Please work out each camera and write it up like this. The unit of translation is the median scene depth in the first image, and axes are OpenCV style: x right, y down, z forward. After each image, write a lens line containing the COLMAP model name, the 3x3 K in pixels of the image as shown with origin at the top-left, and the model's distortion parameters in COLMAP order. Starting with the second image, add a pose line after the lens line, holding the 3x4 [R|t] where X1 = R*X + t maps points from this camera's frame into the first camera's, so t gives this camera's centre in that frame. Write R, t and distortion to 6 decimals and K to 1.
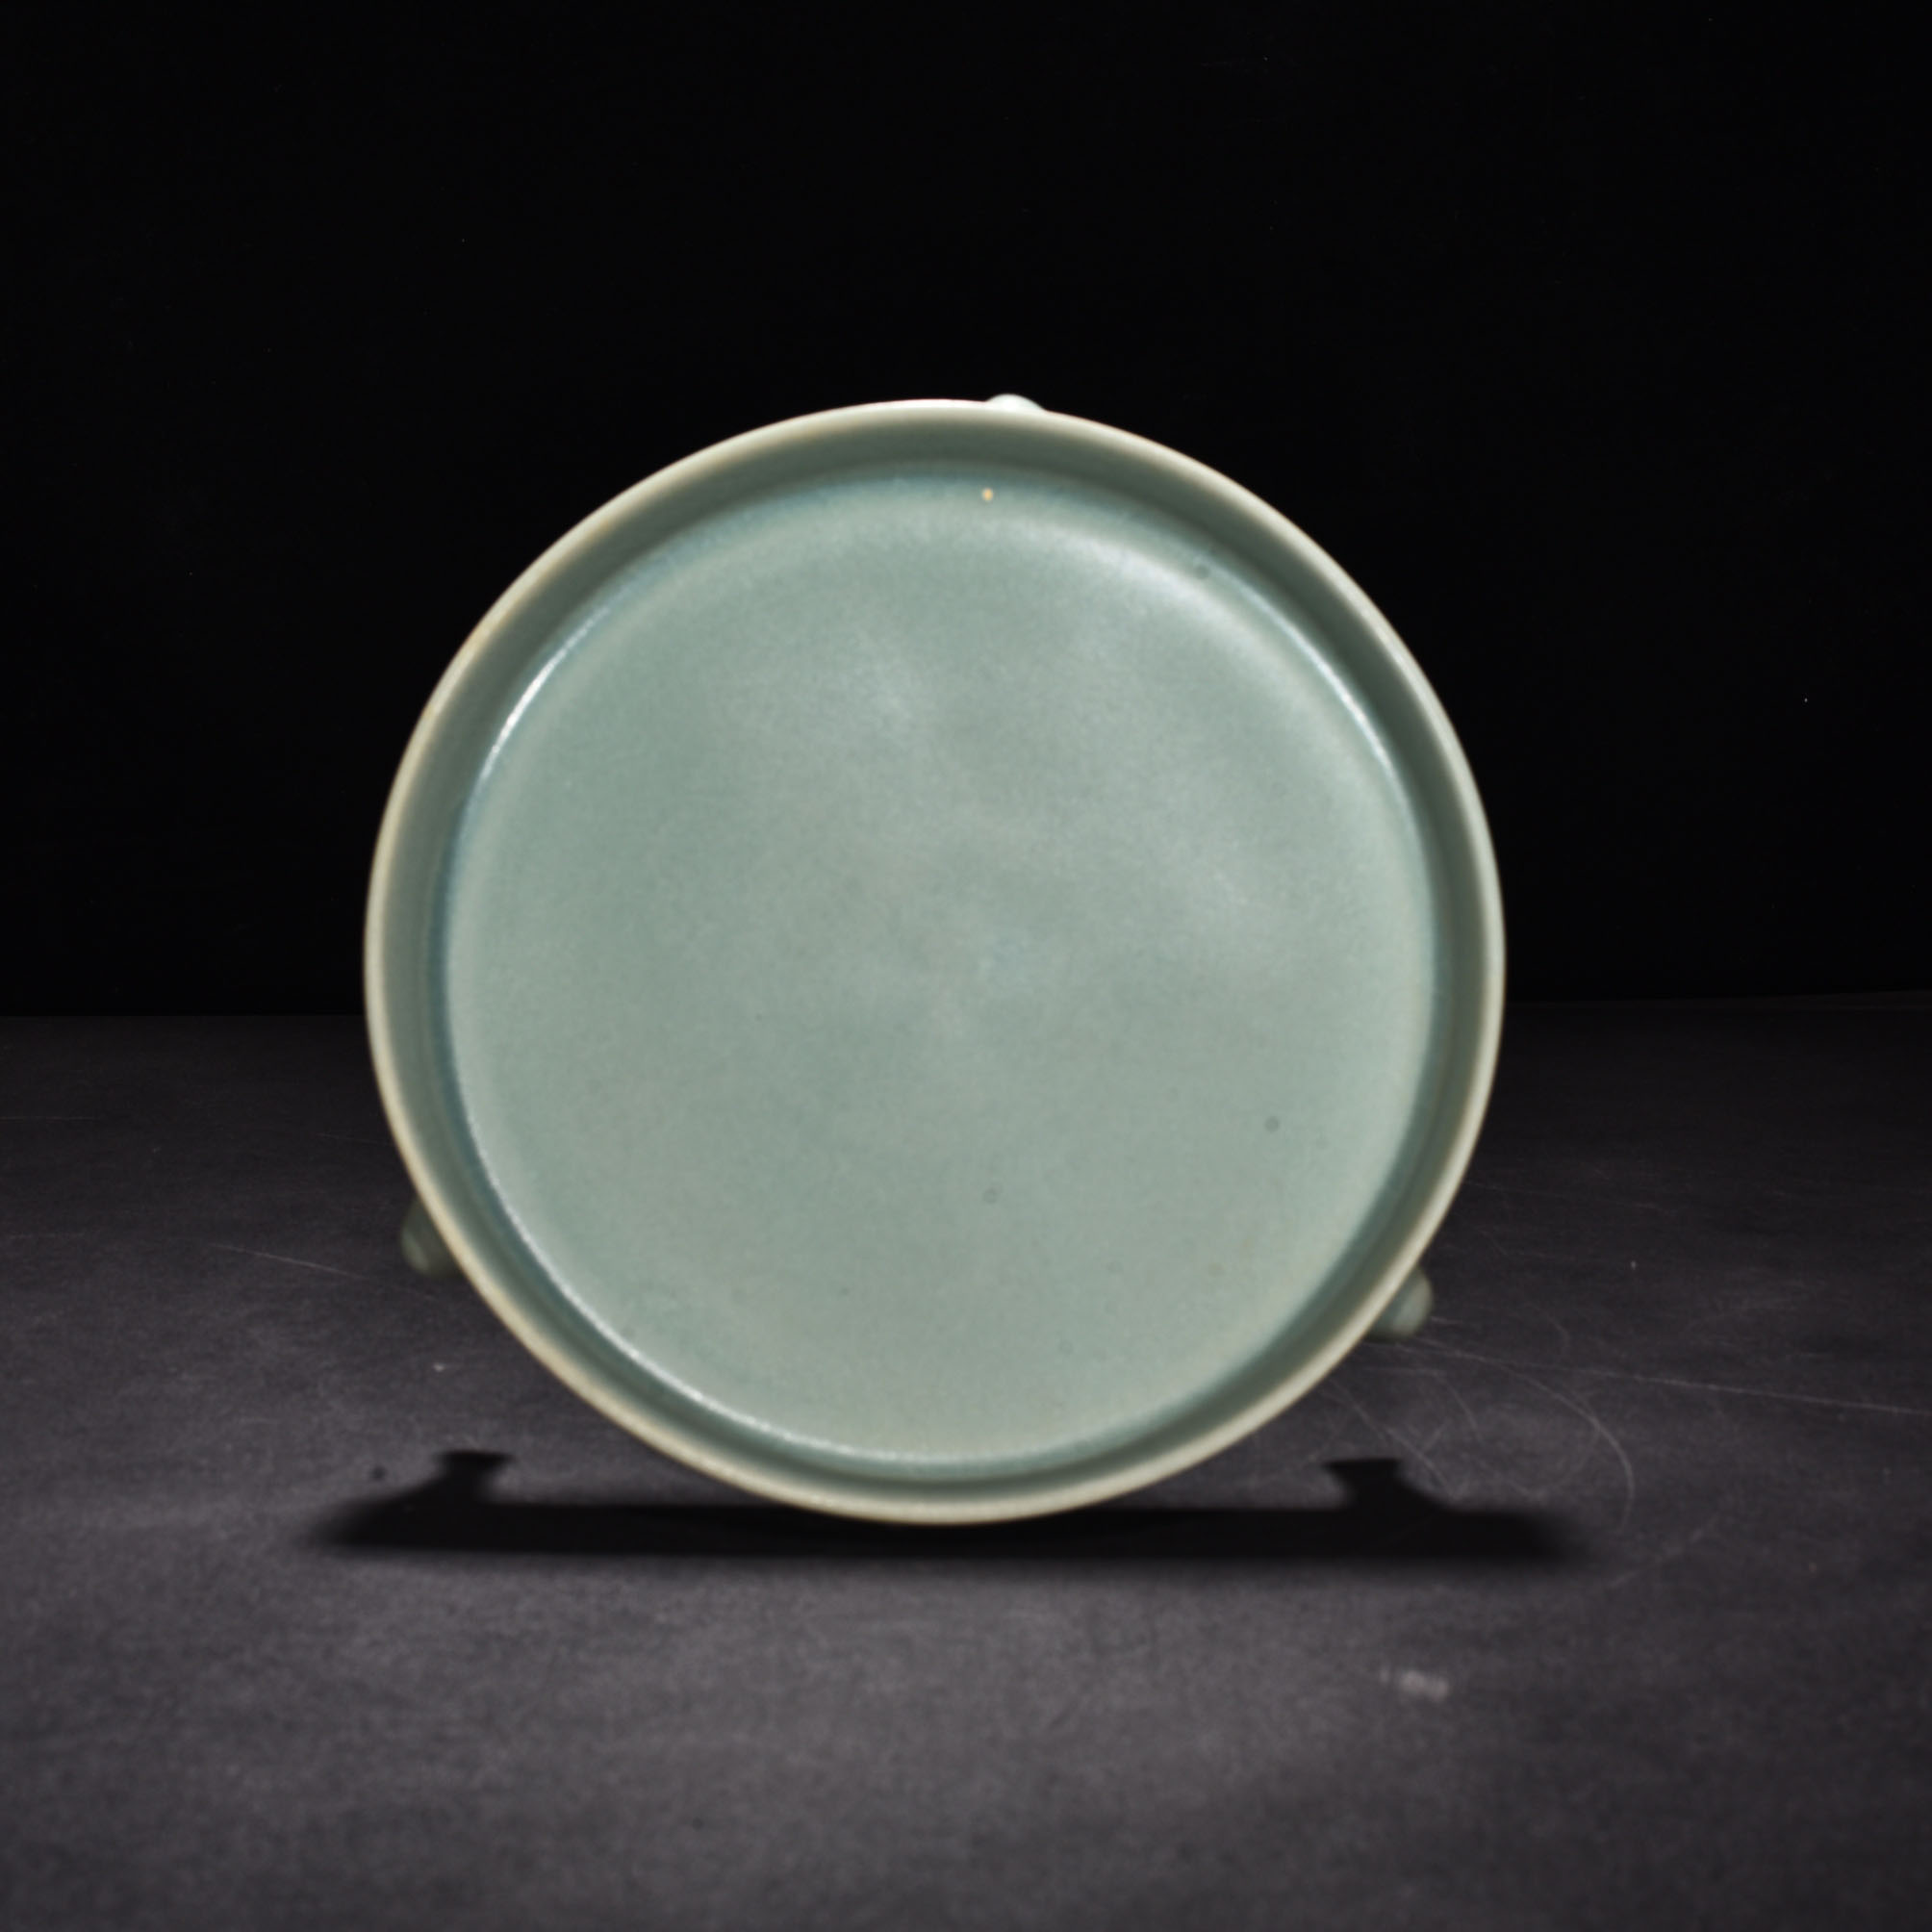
lens RADIAL K [[4262.0, 0, 966.0], [0, 4262.0, 966.0], [0, 0, 1]] dist [-0.152308, -0.033580]
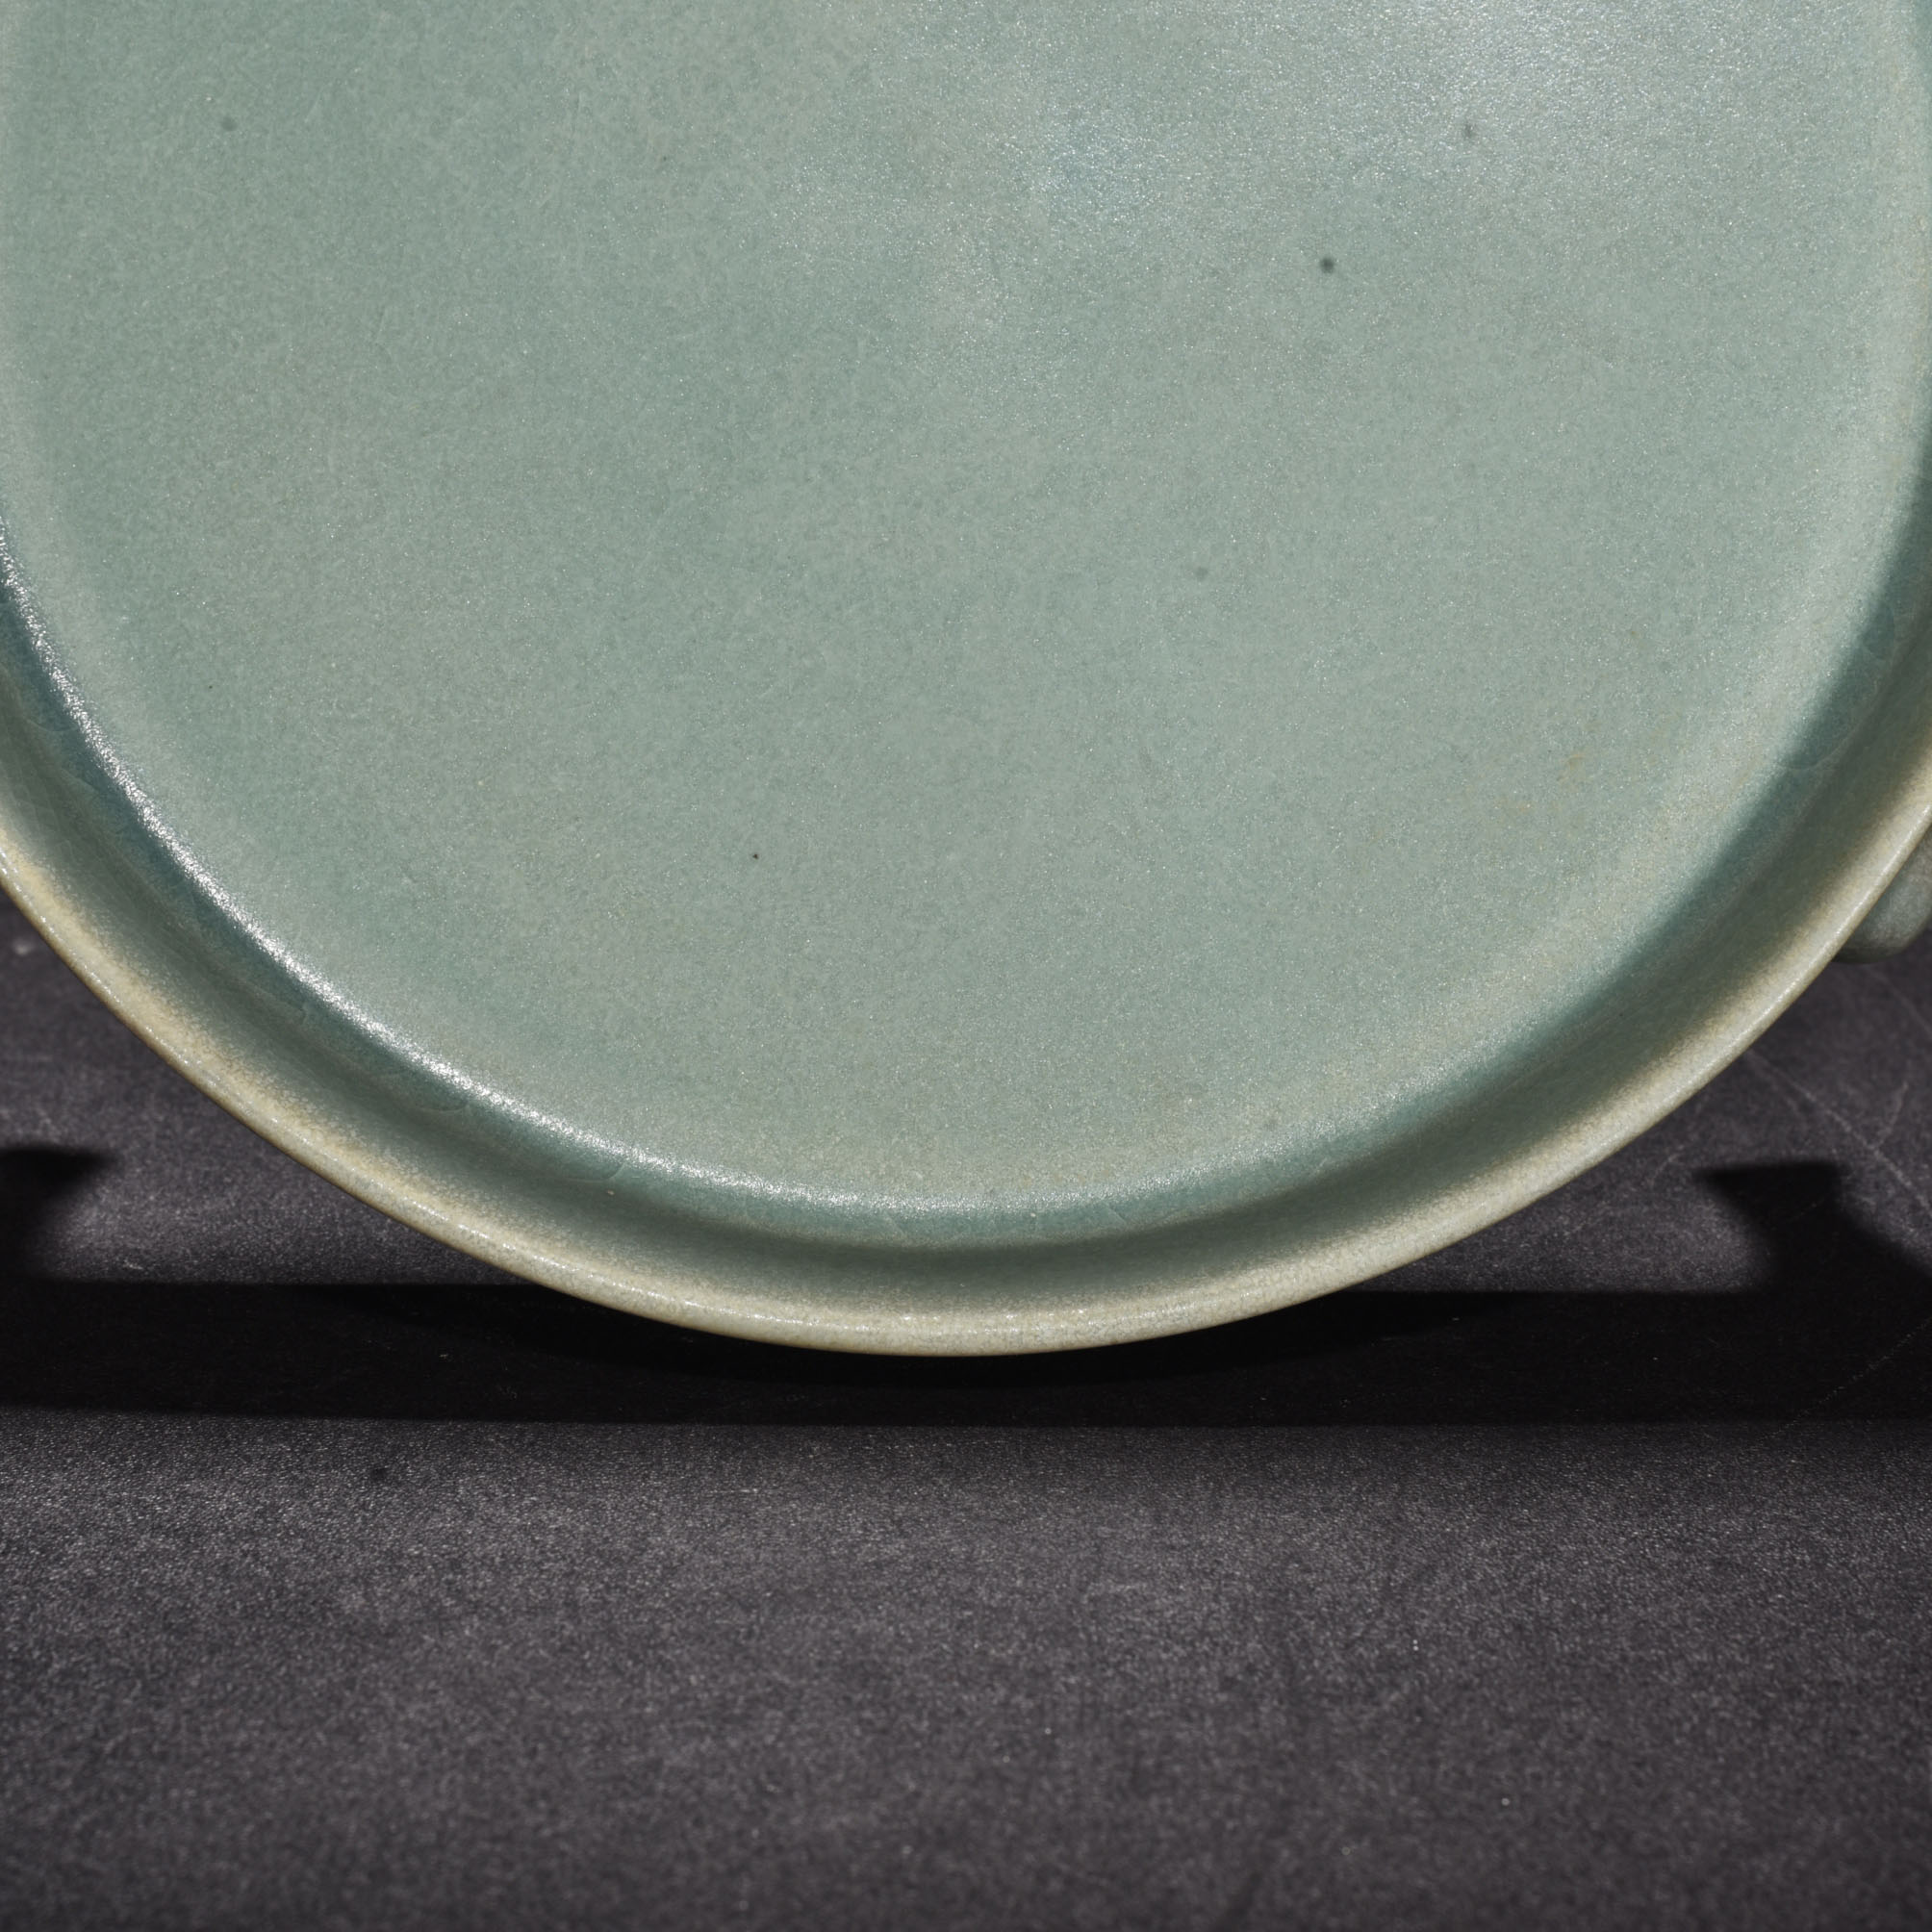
lens RADIAL K [[4403.1, 0, 966.0], [0, 4403.1, 966.0], [0, 0, 1]] dist [-0.188612, -0.138786]
pose [[1.000000, 0.000591, 0.000421, -0.004350], [-0.000652, 0.986446, 0.164082, 0.005733], [-0.000318, -0.164083, 0.986447, 0.495578]]
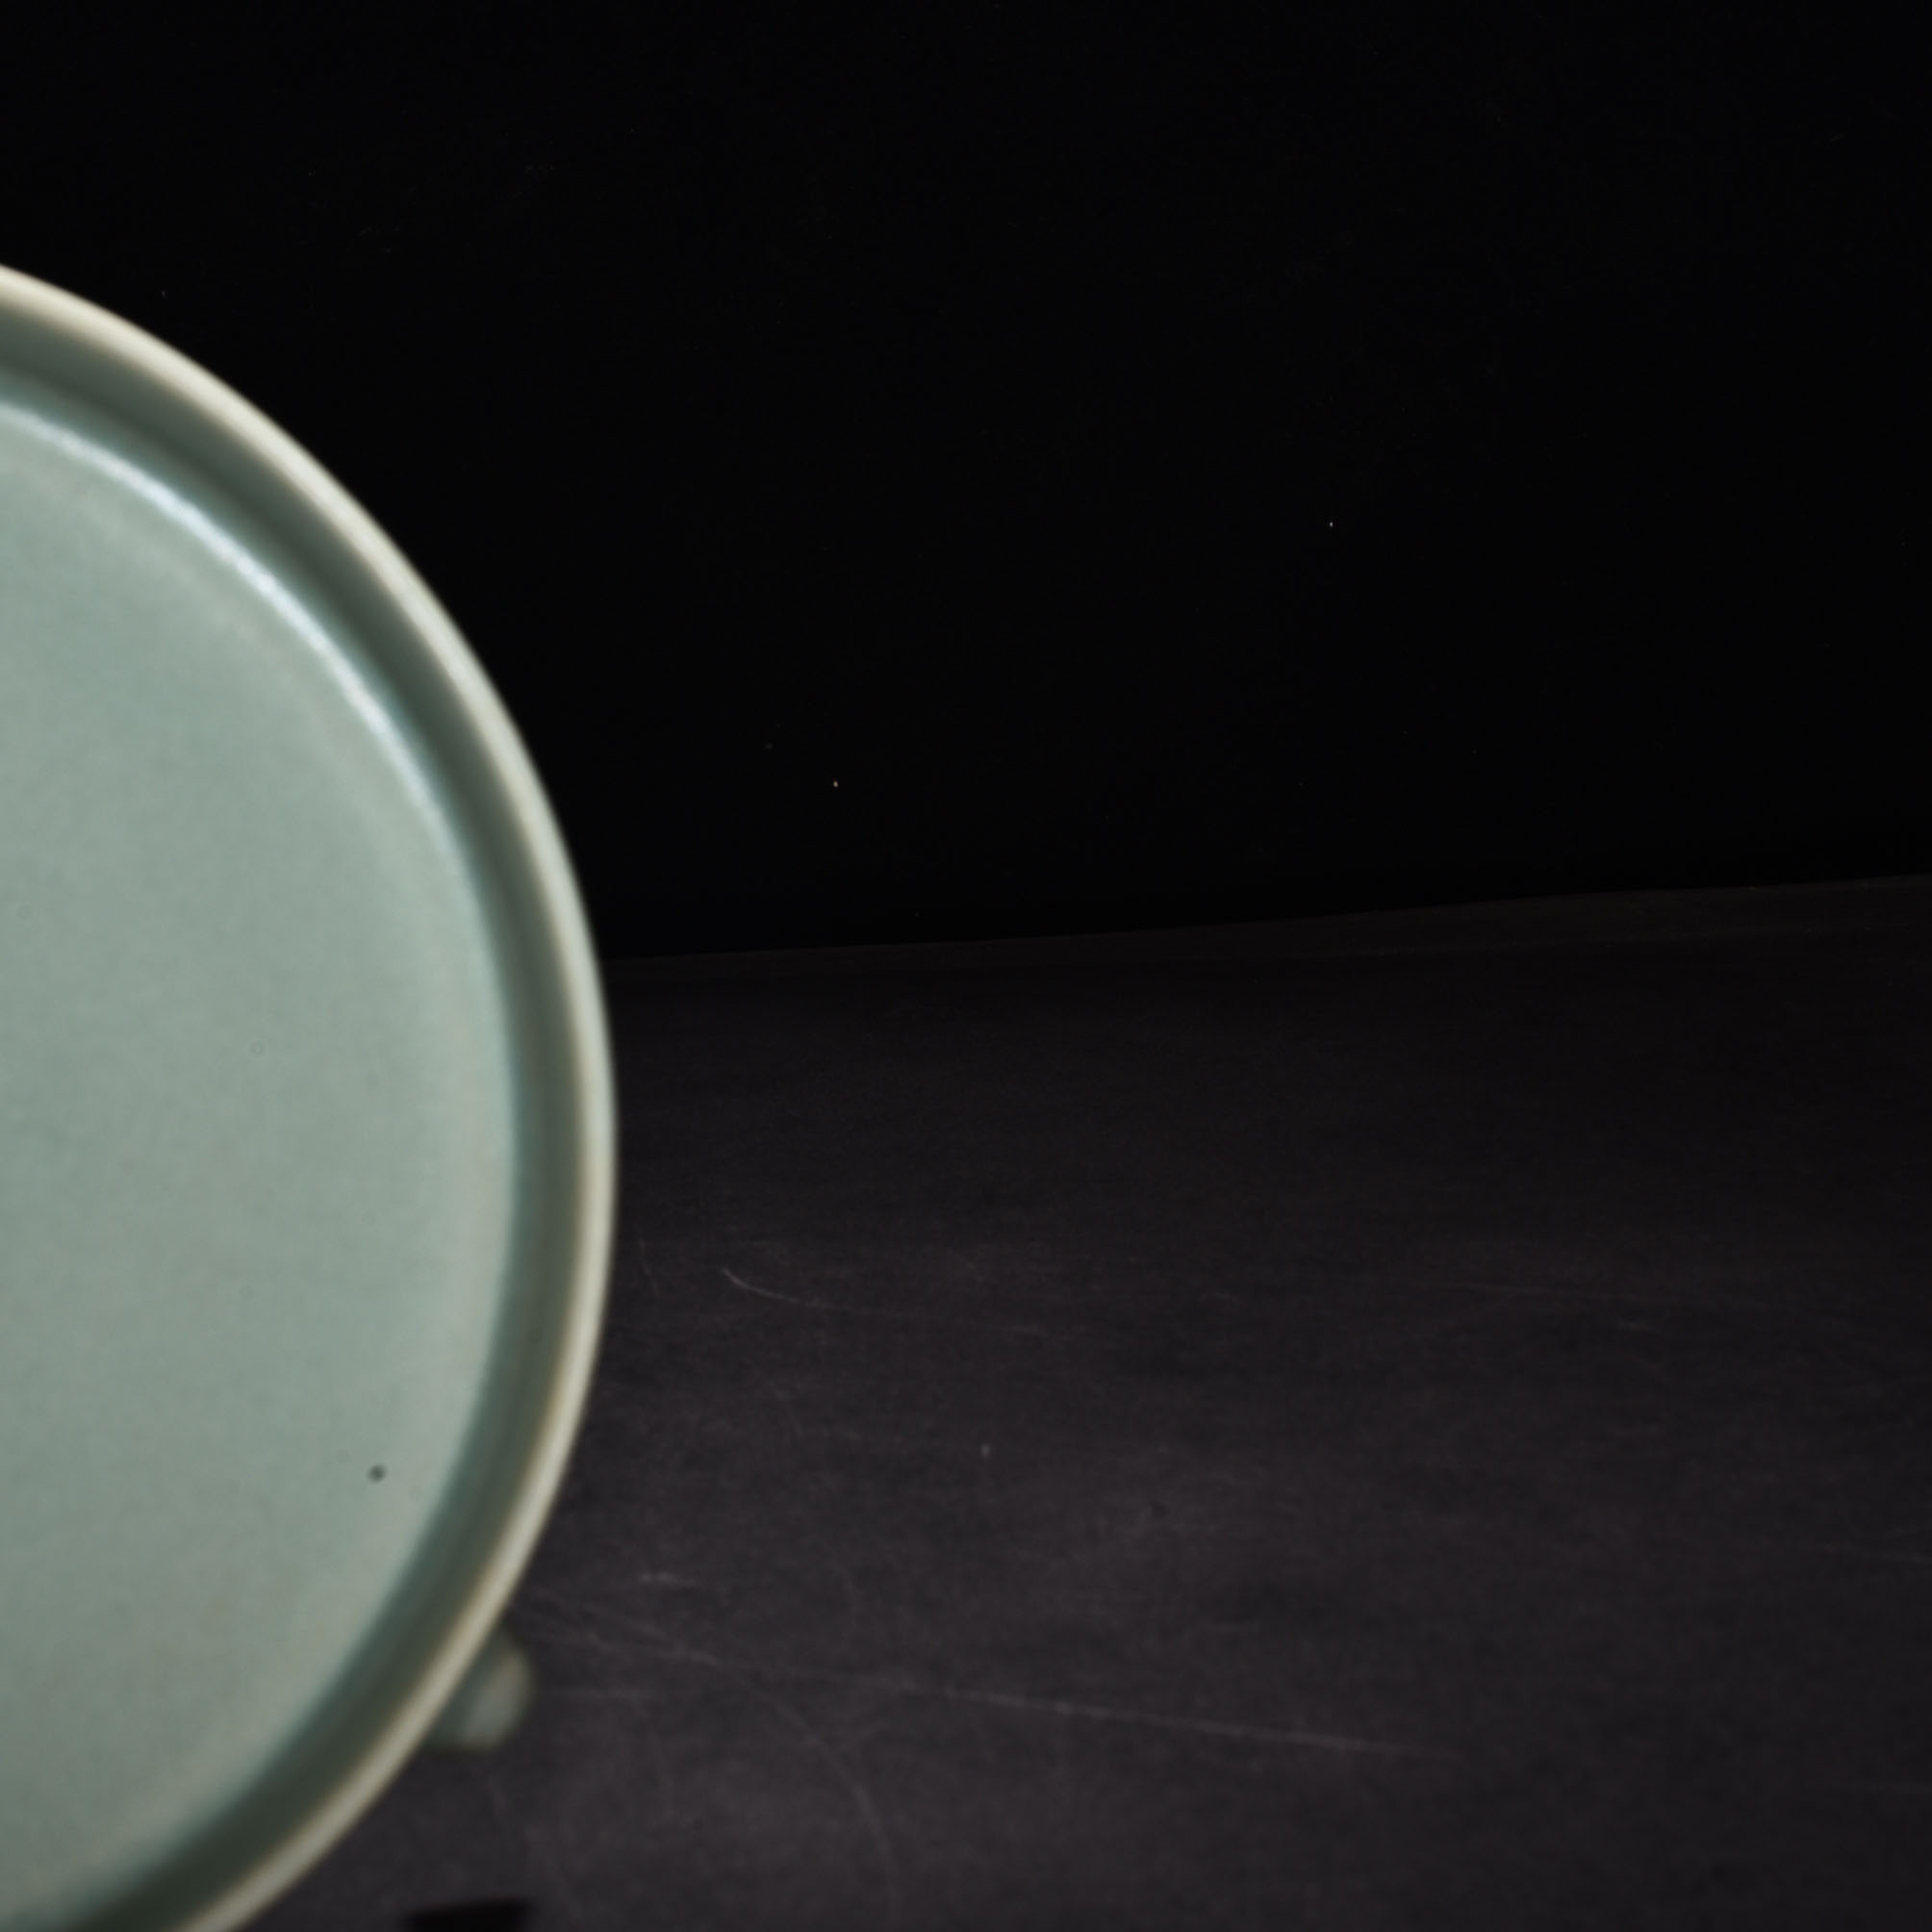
lens RADIAL K [[4403.1, 0, 966.0], [0, 4403.1, 966.0], [0, 0, 1]] dist [-0.188612, -0.138786]
pose [[0.995863, -0.044921, 0.078985, 0.125490], [0.040582, 0.997622, 0.055710, -0.054721], [-0.081299, -0.052274, 0.995318, 0.381169]]
